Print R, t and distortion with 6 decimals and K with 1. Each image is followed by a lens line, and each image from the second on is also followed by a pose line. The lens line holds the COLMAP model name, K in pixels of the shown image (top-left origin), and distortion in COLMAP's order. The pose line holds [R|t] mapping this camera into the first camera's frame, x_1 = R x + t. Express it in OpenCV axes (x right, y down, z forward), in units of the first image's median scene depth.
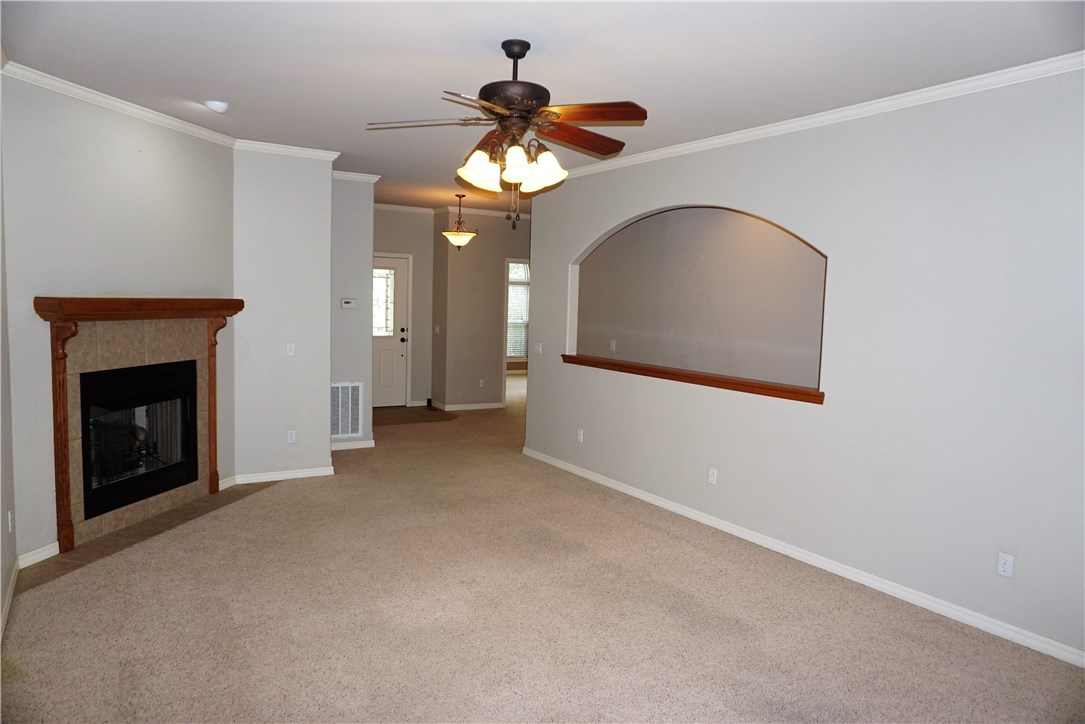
lens RADIAL K [[730.3, 0, 539.6], [0, 730.3, 360.4], [0, 0, 1]] dist [-0.026490, 0.004456]
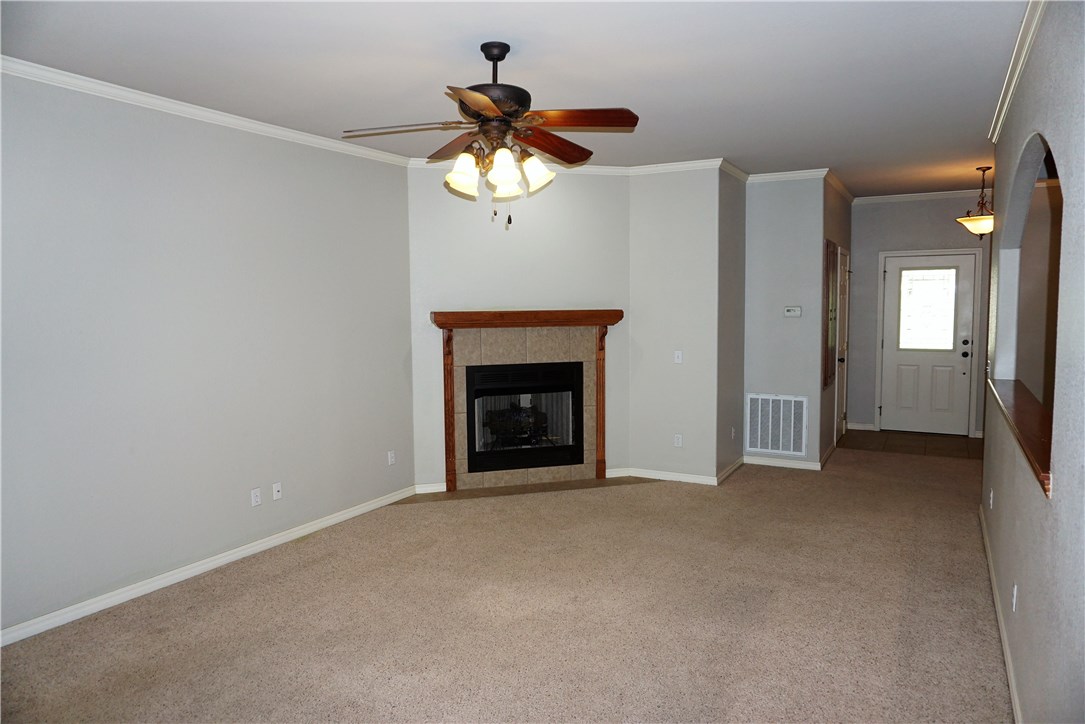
lens RADIAL K [[730.3, 0, 539.6], [0, 730.3, 360.4], [0, 0, 1]] dist [-0.026490, 0.004456]
pose [[0.482483, 0.038494, -0.875059, 0.561661], [-0.051580, 0.998549, 0.015486, -0.018594], [0.874385, 0.037664, 0.483768, 0.380143]]
